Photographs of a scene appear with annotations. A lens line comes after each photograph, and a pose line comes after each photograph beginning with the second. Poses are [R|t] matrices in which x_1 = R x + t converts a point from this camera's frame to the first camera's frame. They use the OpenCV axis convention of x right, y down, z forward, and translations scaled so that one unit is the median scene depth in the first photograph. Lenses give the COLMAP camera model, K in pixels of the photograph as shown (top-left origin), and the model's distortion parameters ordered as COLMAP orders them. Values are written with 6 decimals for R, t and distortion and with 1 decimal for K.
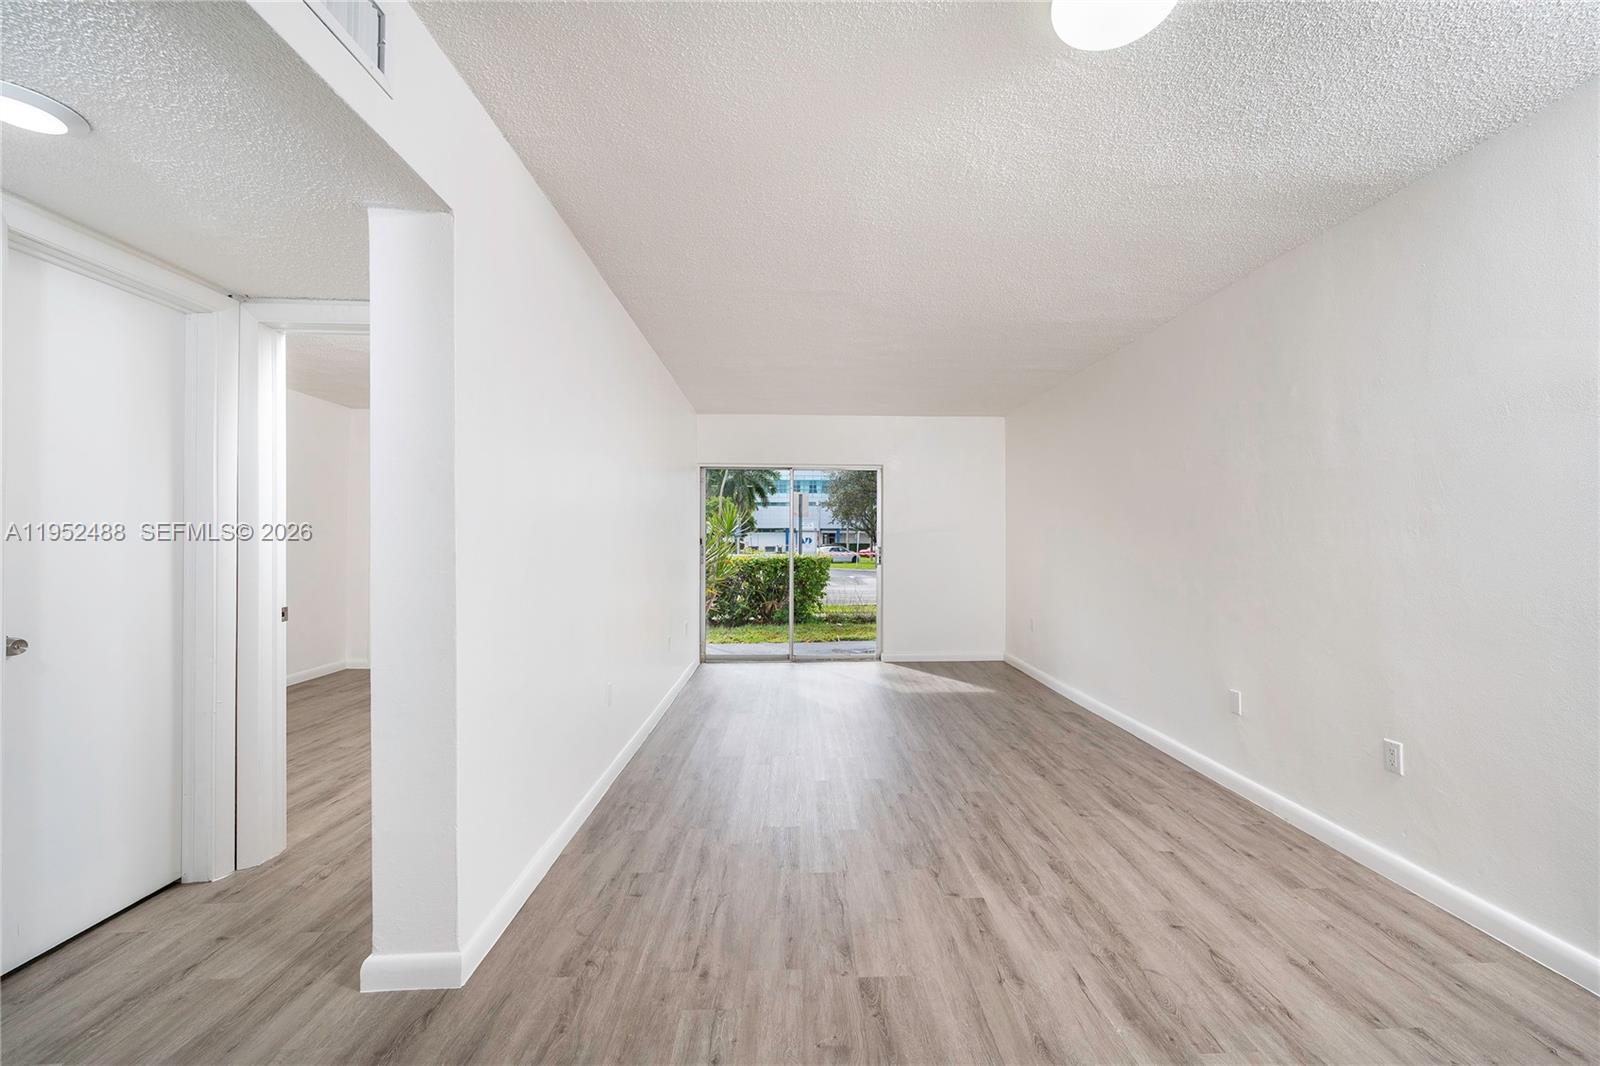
lens RADIAL K [[642.8, 0, 806.9], [0, 642.8, 530.4], [0, 0, 1]] dist [0.000461, 0.000157]
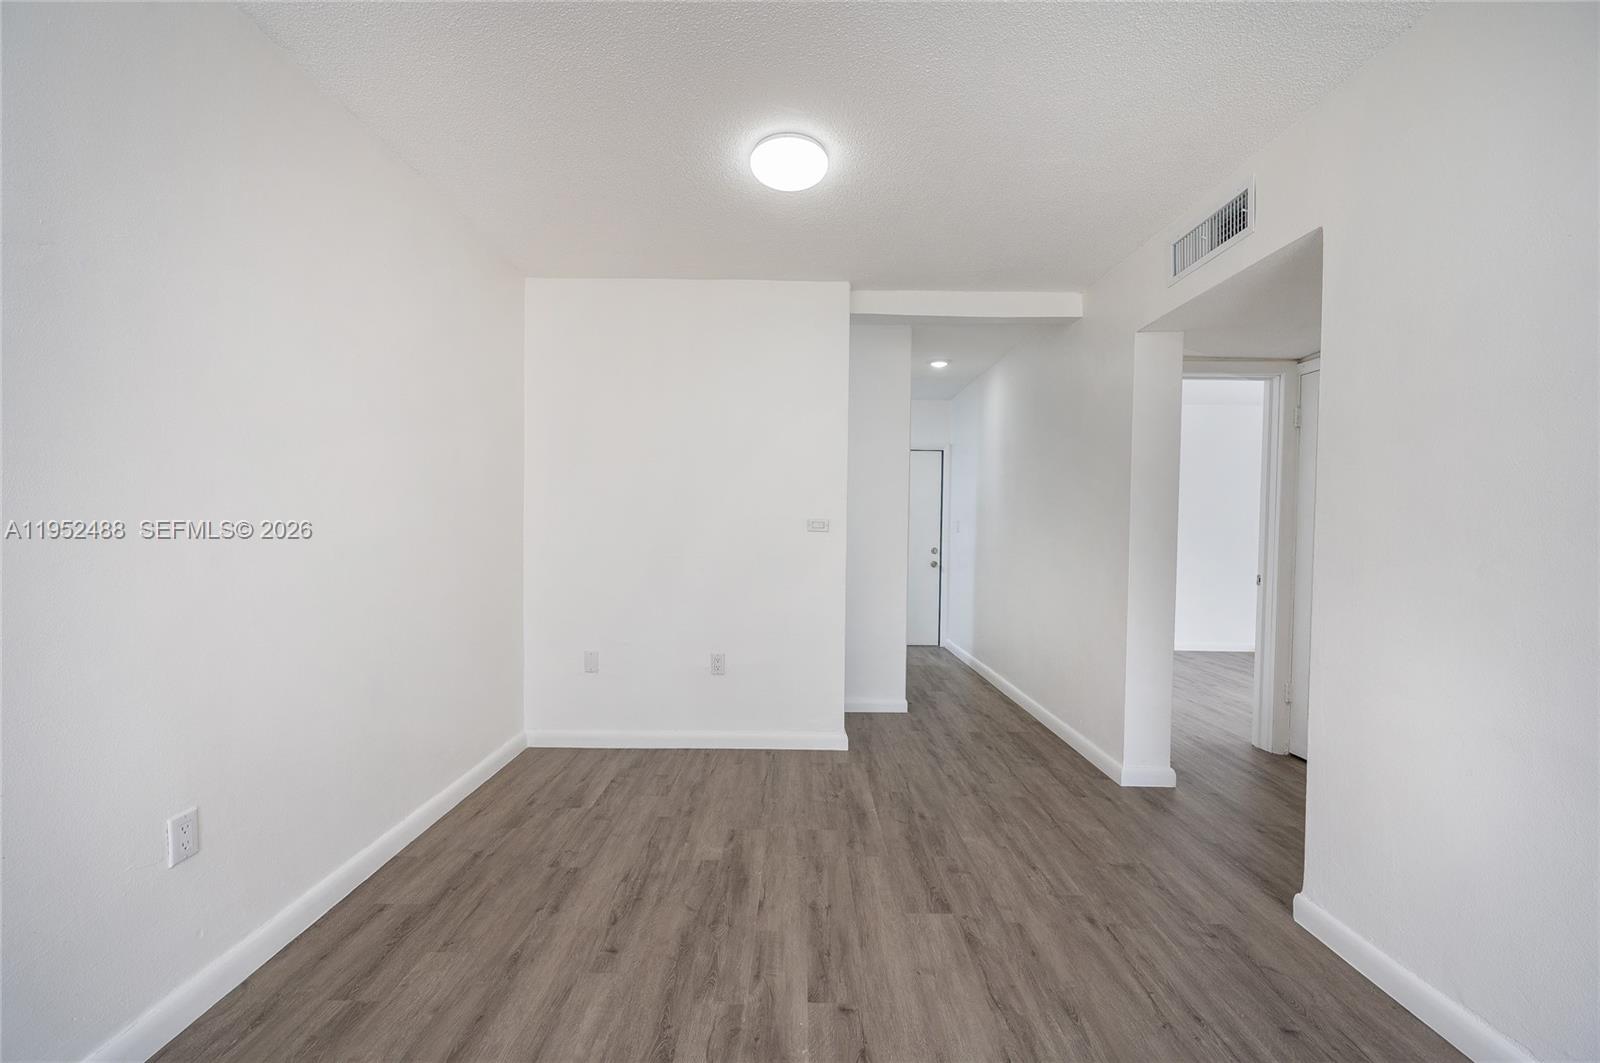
lens RADIAL K [[642.8, 0, 806.9], [0, 642.8, 528.9], [0, 0, 1]] dist [0.000461, 0.000157]
pose [[-0.999873, -0.014464, 0.006618, 0.281563], [-0.014576, 0.999747, -0.017111, 0.030703], [-0.006369, -0.017206, -0.999832, 1.781096]]
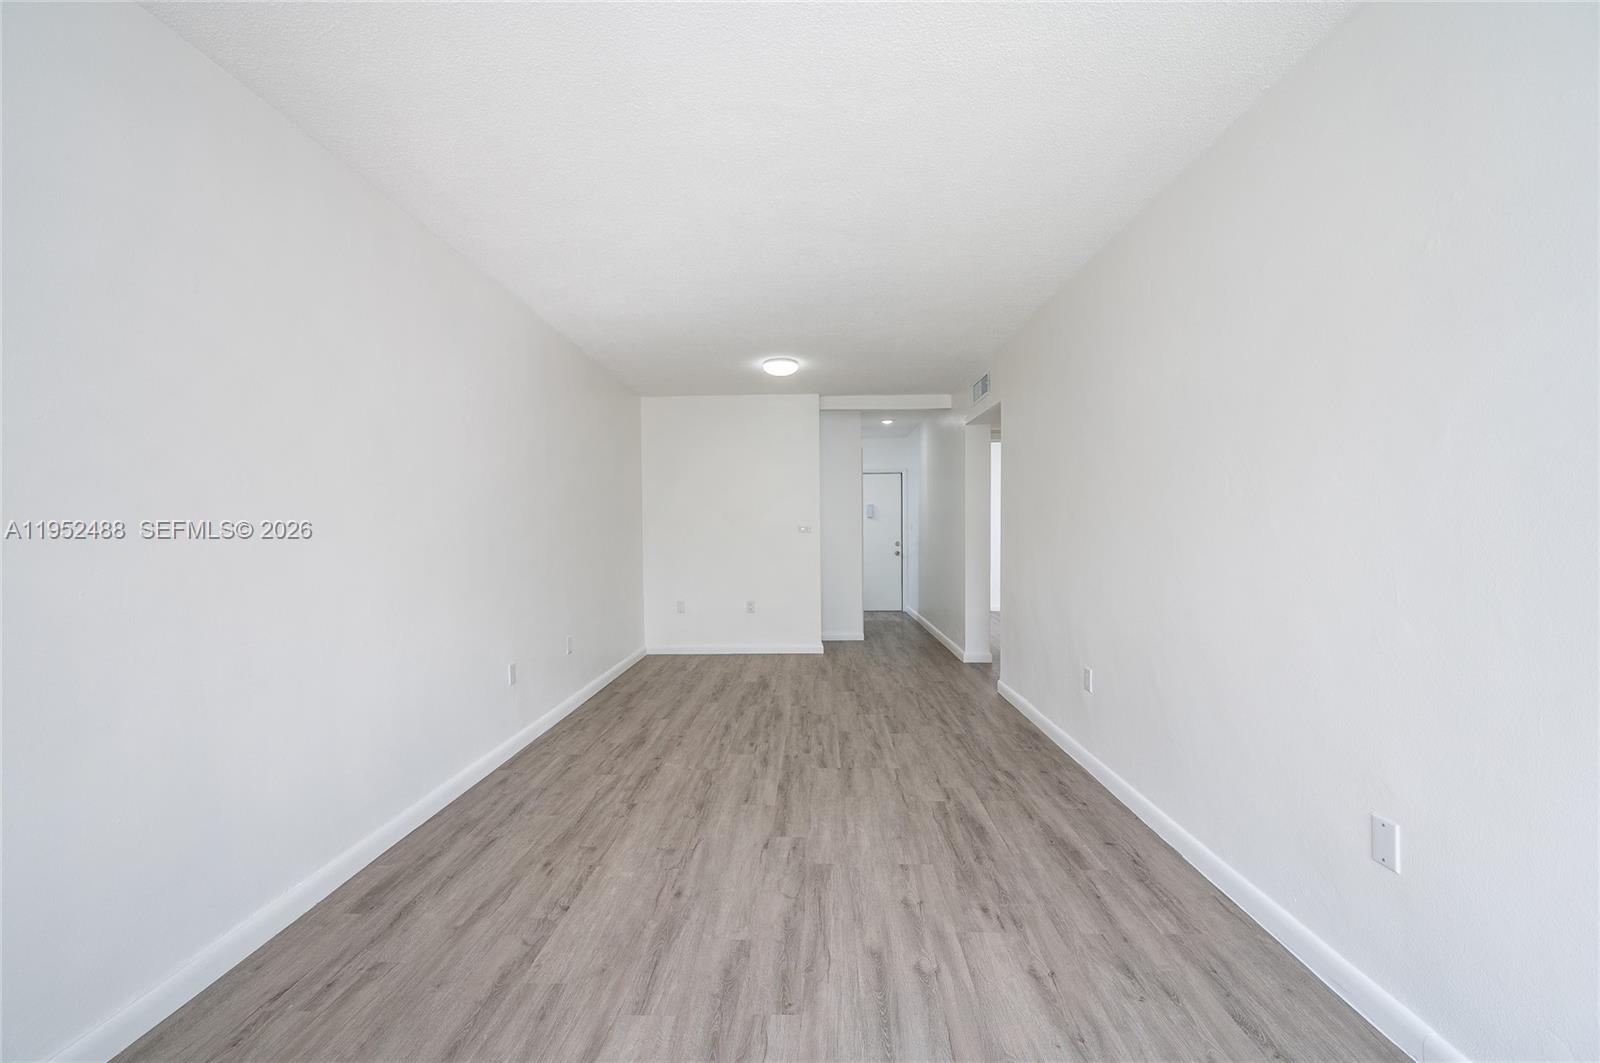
lens RADIAL K [[642.8, 0, 806.9], [0, 642.8, 528.9], [0, 0, 1]] dist [0.000461, 0.000157]
pose [[-0.999345, 0.007510, 0.035398, 0.148043], [0.006924, 0.999838, -0.016640, 0.041746], [-0.035518, -0.016384, -0.999235, 3.092494]]
